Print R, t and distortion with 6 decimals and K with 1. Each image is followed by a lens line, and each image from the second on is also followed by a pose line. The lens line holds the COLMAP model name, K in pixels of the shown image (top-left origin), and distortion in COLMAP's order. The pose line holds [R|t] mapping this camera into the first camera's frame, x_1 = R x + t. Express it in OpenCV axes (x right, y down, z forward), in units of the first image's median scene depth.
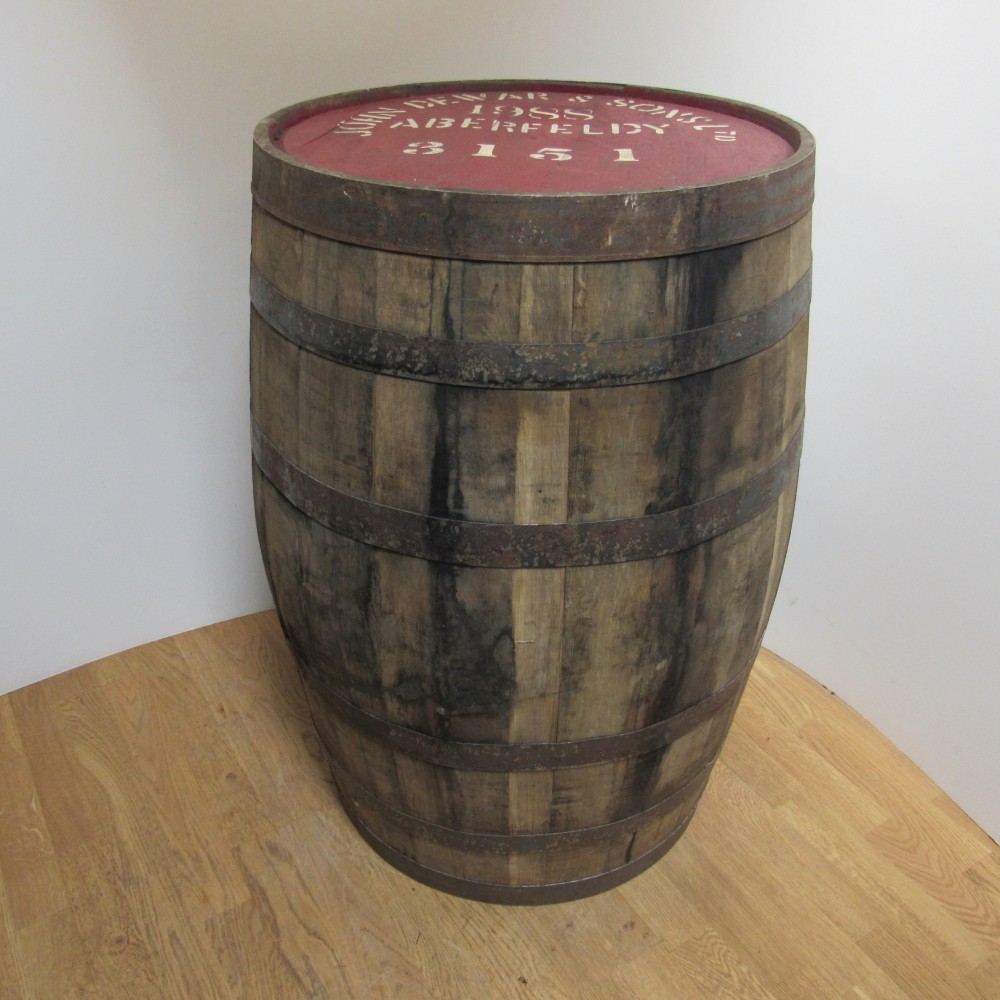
lens RADIAL K [[956.3, 0, 500.0], [0, 956.3, 500.0], [0, 0, 1]] dist [-0.026990, 0.001466]
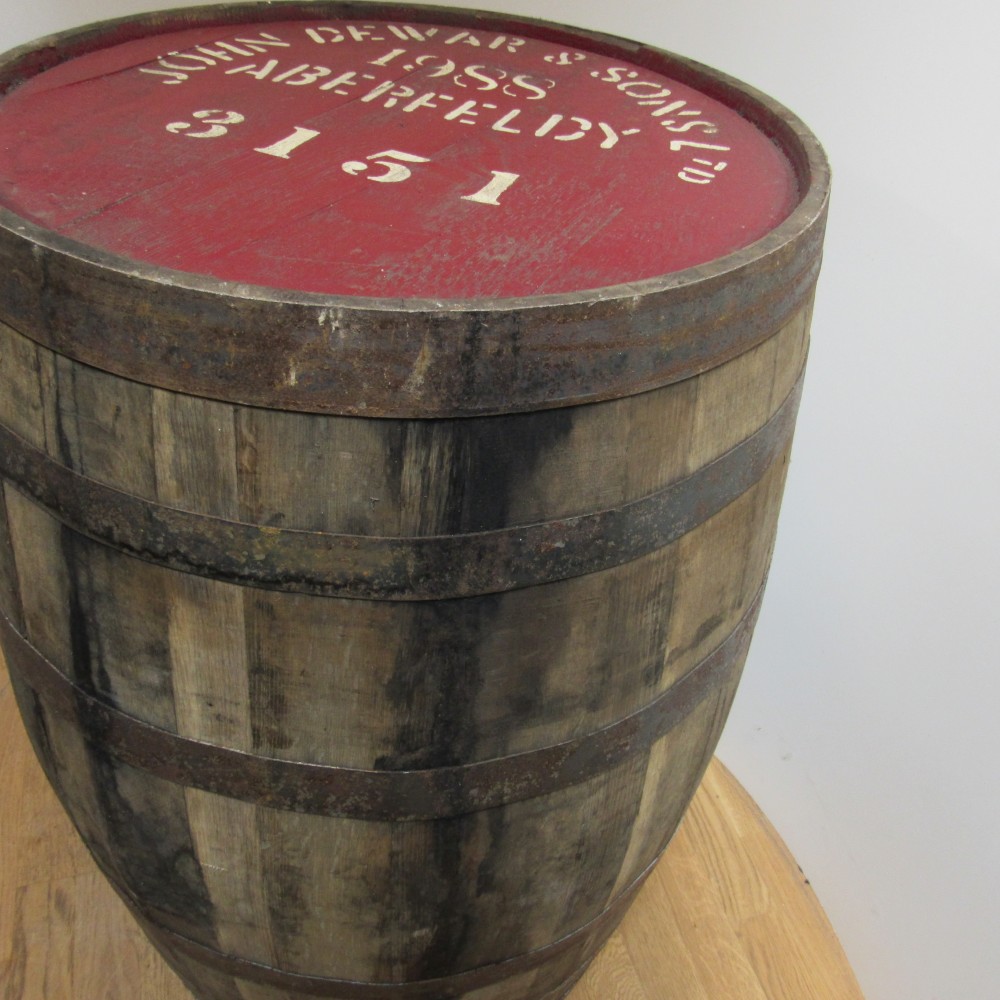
lens RADIAL K [[956.3, 0, 500.0], [0, 956.3, 500.0], [0, 0, 1]] dist [-0.026990, 0.001466]
pose [[0.959746, 0.227065, -0.165314, 0.315105], [-0.206921, 0.969615, 0.130505, -0.277039], [0.189924, -0.091045, 0.977568, 0.427333]]
